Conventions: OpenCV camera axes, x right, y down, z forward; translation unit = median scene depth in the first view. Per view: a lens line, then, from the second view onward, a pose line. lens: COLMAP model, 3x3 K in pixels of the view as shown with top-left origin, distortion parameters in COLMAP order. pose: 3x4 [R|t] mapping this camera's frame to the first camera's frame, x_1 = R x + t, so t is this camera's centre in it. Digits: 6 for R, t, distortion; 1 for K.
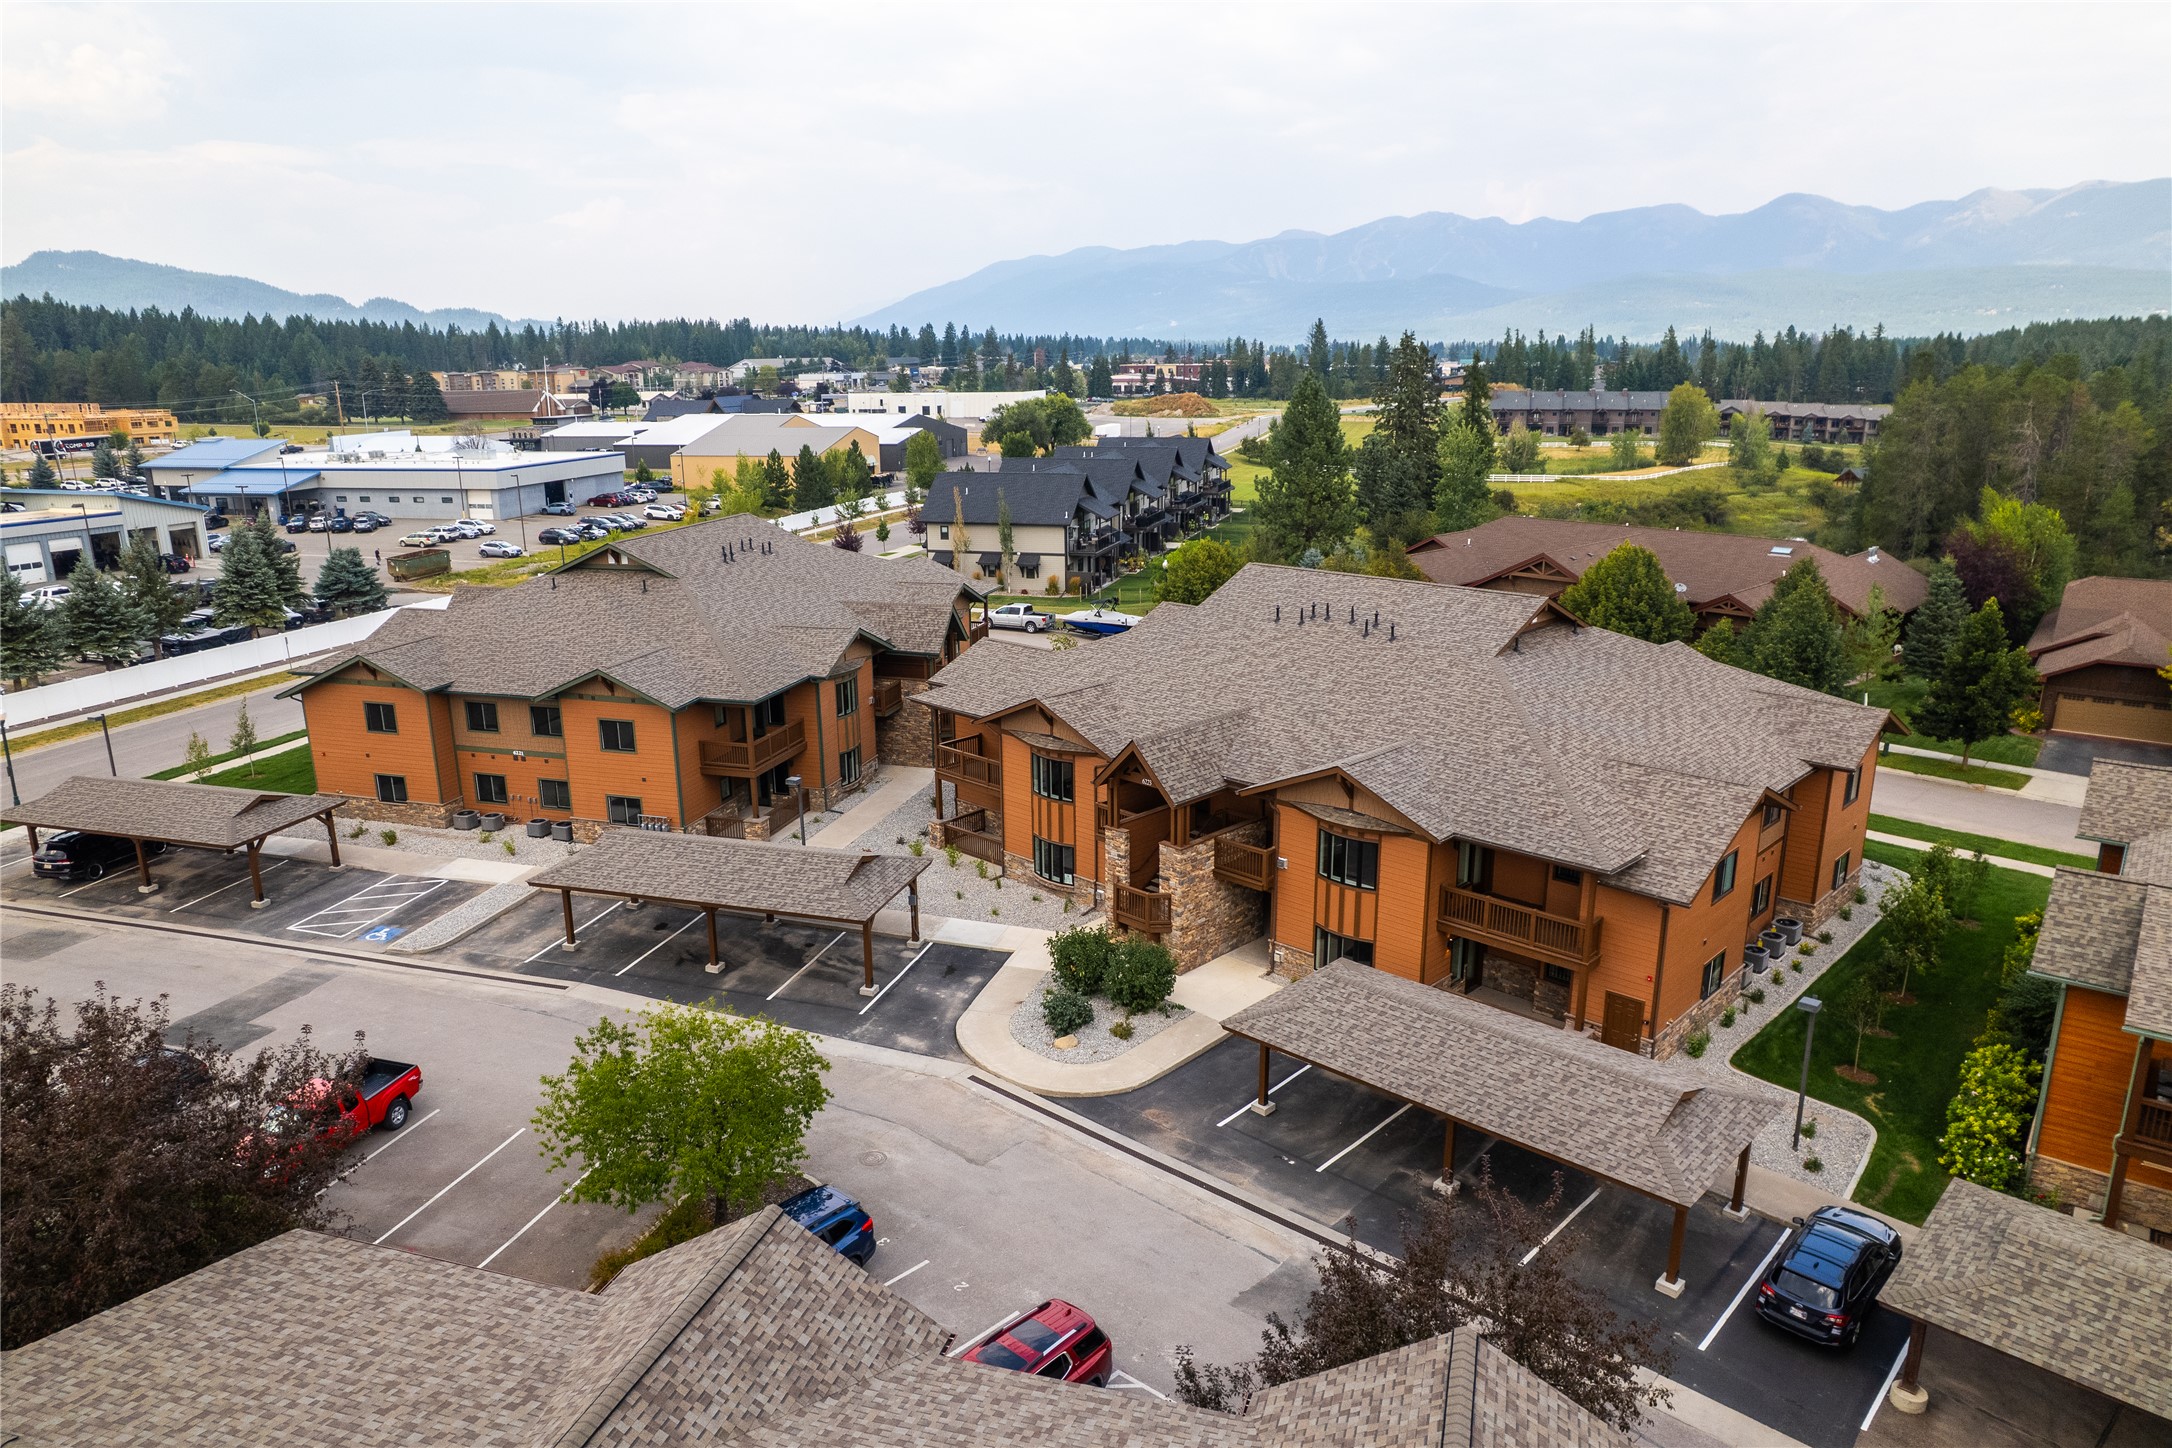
lens RADIAL K [[1449.4, 0, 1043.6], [0, 1449.4, 723.6], [0, 0, 1]] dist [-0.068925, 0.064511]
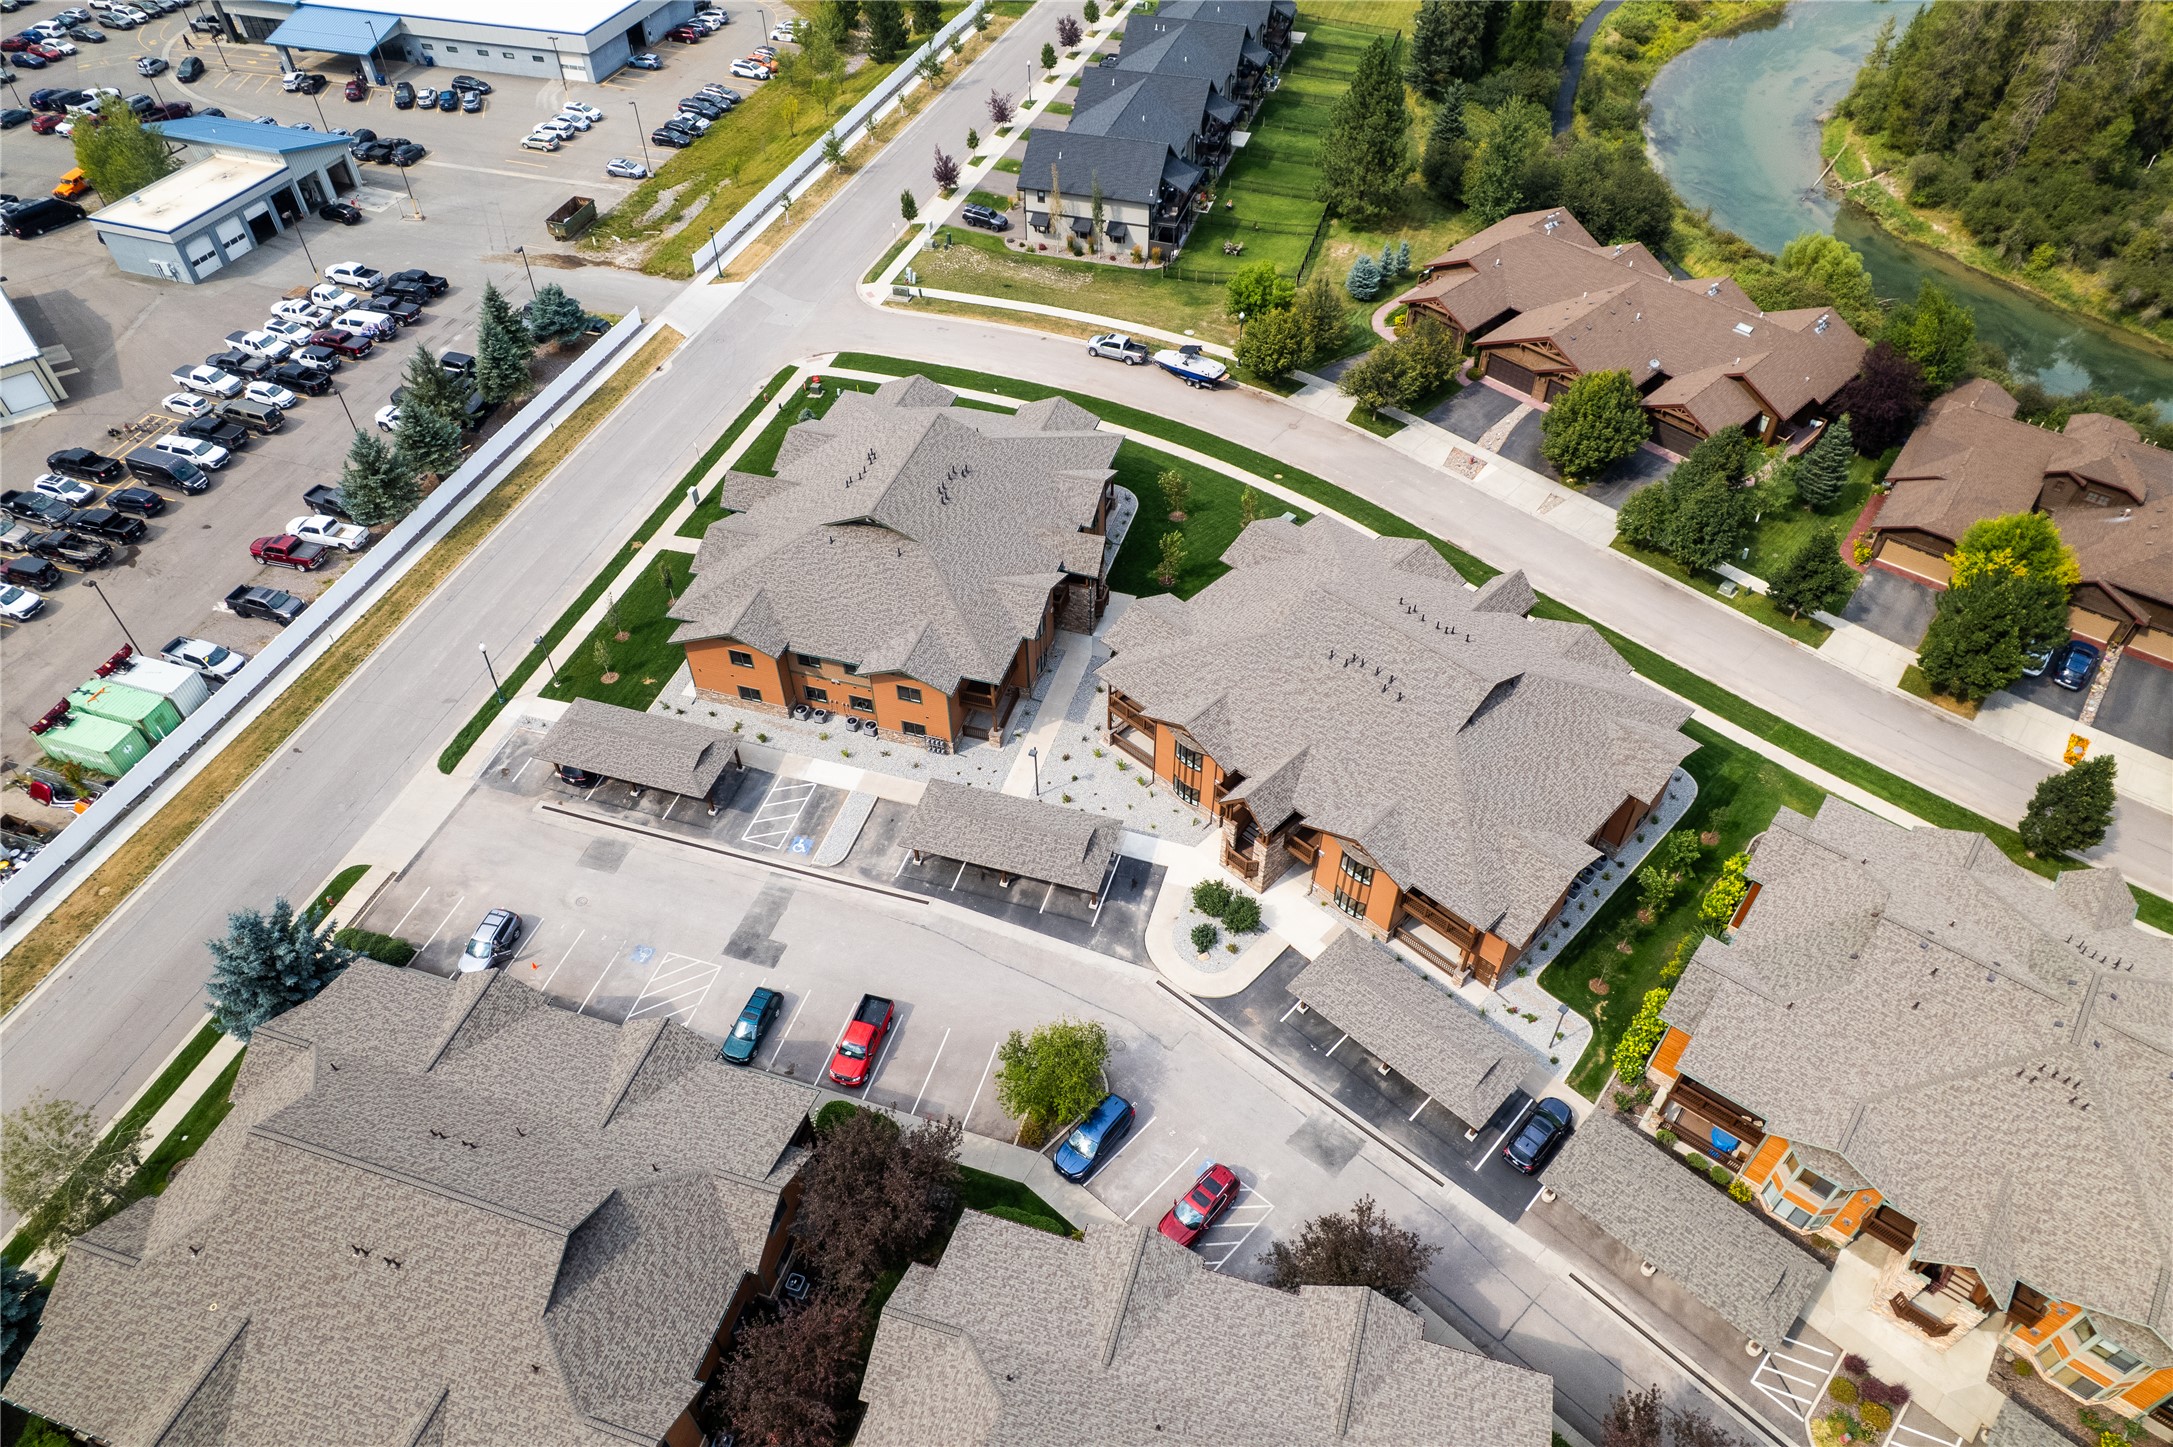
lens RADIAL K [[1450.1, 0, 1044.1], [0, 1450.1, 723.1], [0, 0, 1]] dist [-0.068925, 0.064511]
pose [[0.999933, -0.007546, -0.008784, -0.147267], [0.010945, 0.863678, 0.503926, -0.846860], [0.003784, -0.503988, 0.863702, -0.434436]]
